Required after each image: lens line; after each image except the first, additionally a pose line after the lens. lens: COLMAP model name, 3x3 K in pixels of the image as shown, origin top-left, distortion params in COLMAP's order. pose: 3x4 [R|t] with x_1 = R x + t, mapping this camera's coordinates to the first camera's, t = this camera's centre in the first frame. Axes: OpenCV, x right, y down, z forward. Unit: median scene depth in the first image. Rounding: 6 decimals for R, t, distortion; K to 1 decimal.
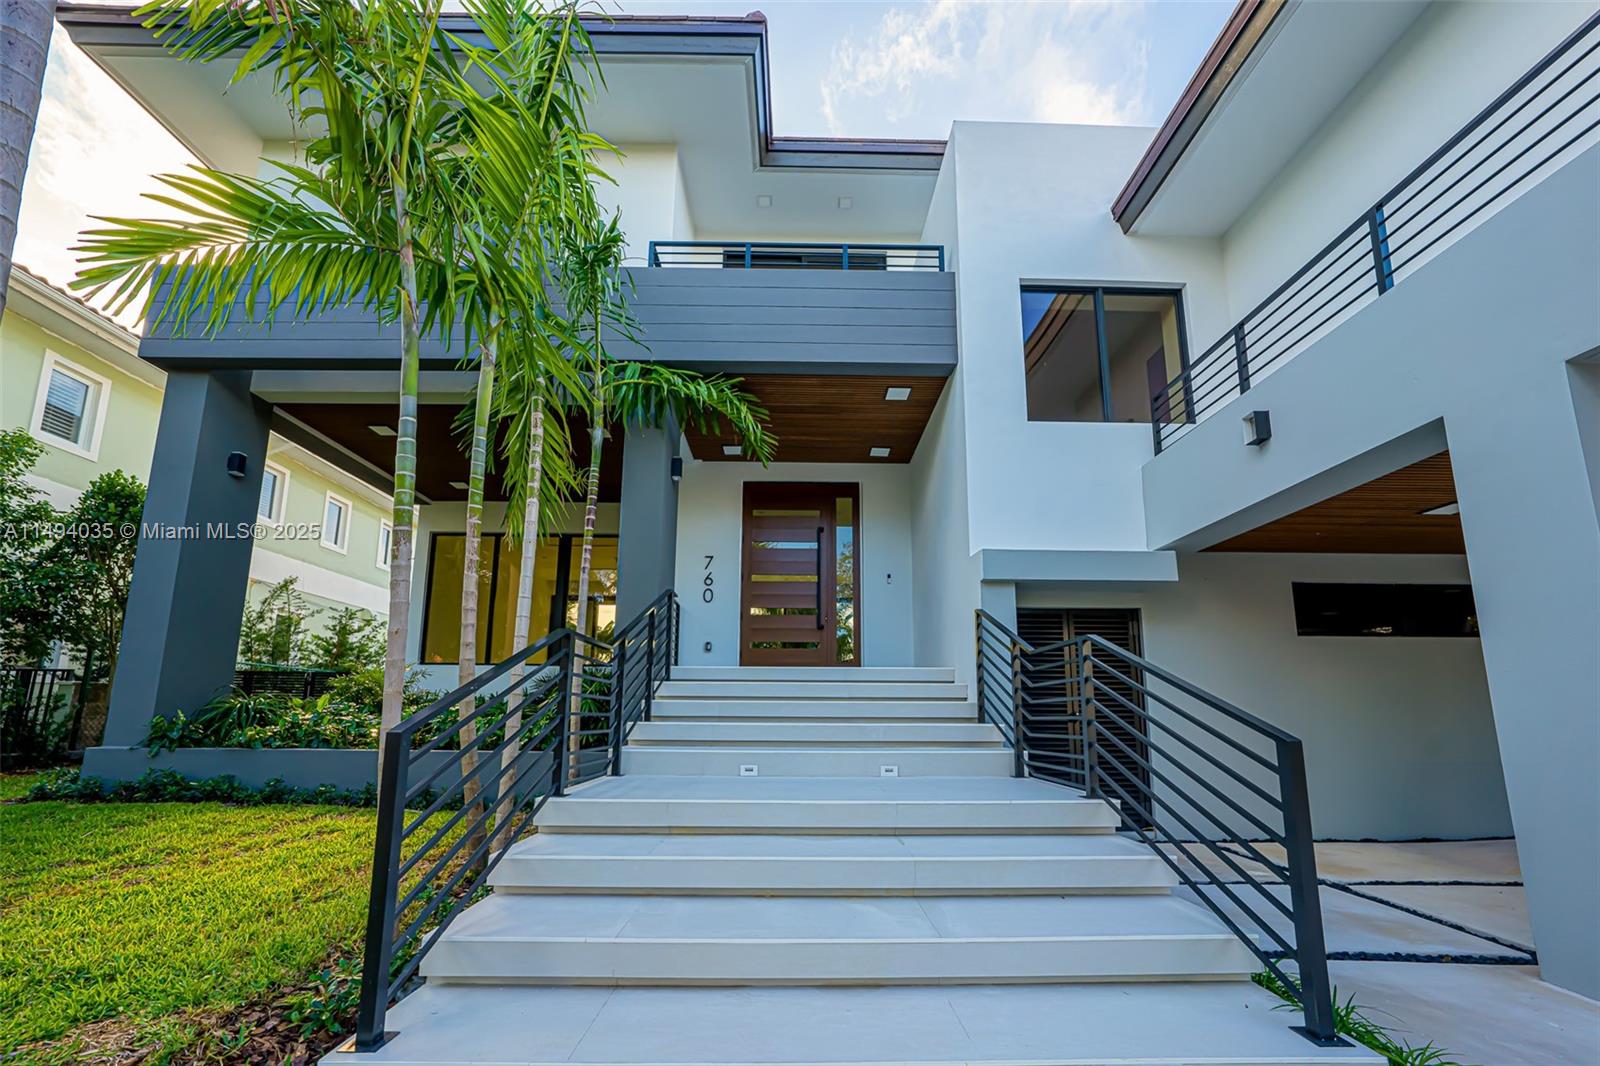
lens RADIAL K [[555.9, 0, 800.0], [0, 555.9, 531.4], [0, 0, 1]] dist [0.002016, 0.000301]
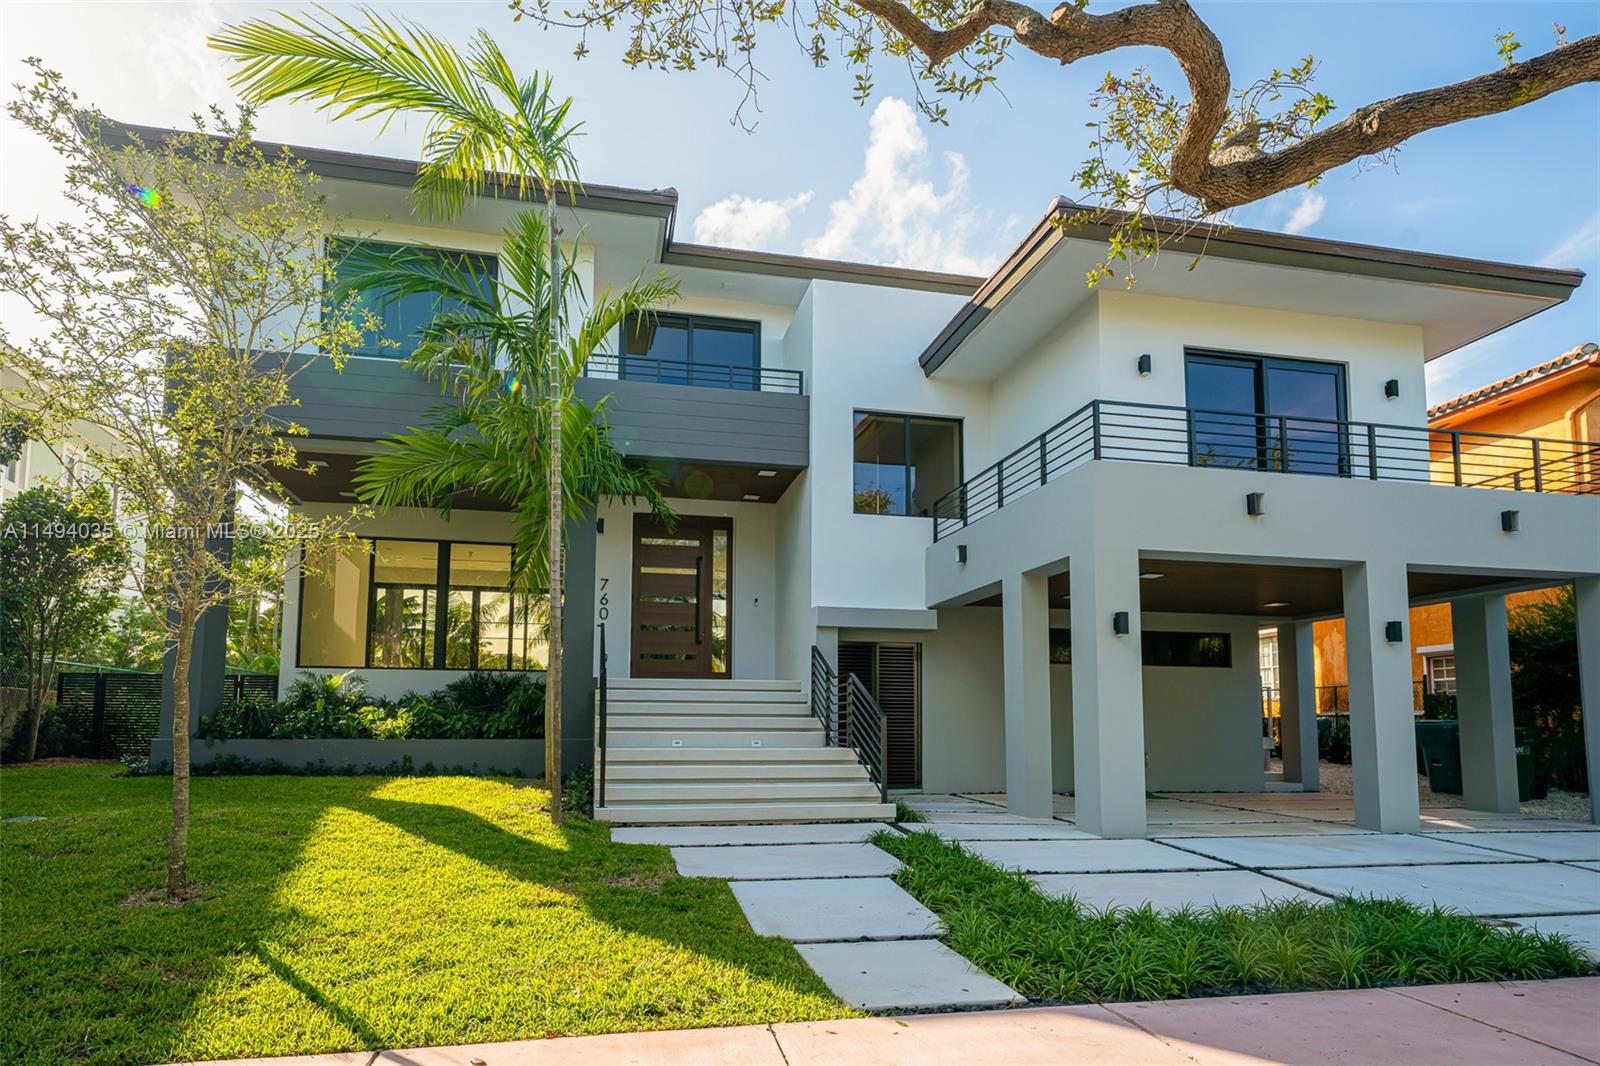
lens RADIAL K [[883.6, 0, 799.9], [0, 883.6, 535.2], [0, 0, 1]] dist [-0.007250, 0.000144]
pose [[0.979262, 0.001800, 0.202591, -0.176309], [-0.028171, 0.991457, 0.127358, -0.393303], [-0.200631, -0.130424, 0.970946, -1.098674]]
